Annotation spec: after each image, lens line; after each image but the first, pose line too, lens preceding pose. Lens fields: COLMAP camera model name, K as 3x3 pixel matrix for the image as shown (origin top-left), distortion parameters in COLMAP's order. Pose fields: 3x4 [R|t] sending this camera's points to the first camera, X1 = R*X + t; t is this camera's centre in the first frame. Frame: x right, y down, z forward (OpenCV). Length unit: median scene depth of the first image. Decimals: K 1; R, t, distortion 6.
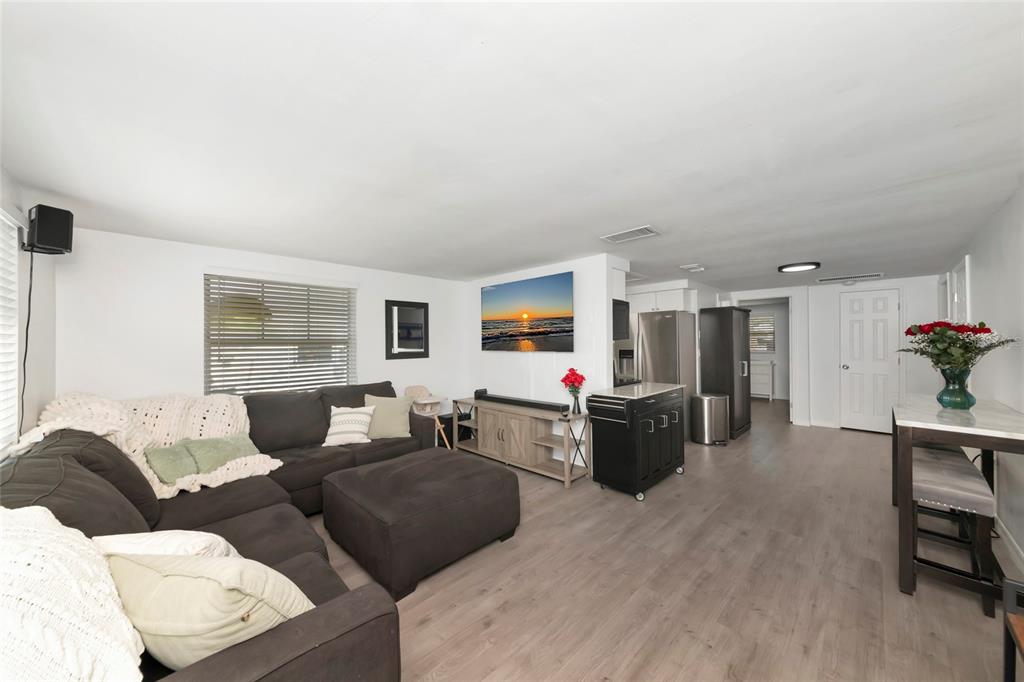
lens RADIAL K [[355.7, 0, 509.3], [0, 355.7, 340.6], [0, 0, 1]] dist [0.001237, 0.000017]
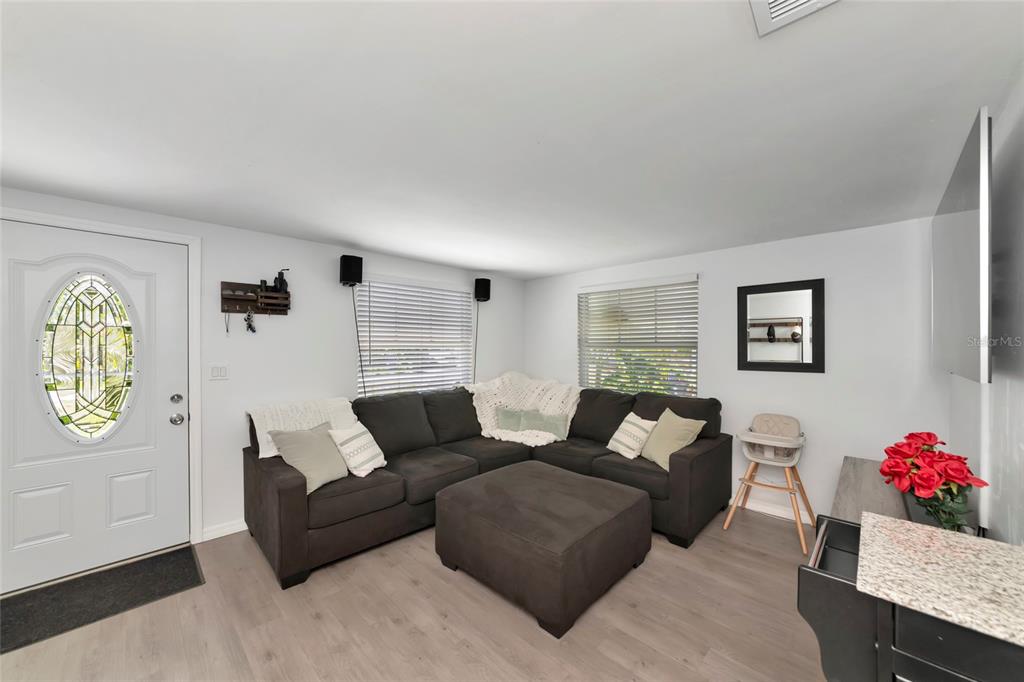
lens RADIAL K [[385.8, 0, 514.2], [0, 385.8, 346.4], [0, 0, 1]] dist [-0.000696, -0.000285]
pose [[0.009078, 0.014921, -0.999847, 0.505976], [0.004539, 0.999878, 0.014963, -0.010044], [0.999948, -0.004674, 0.009009, 0.640577]]
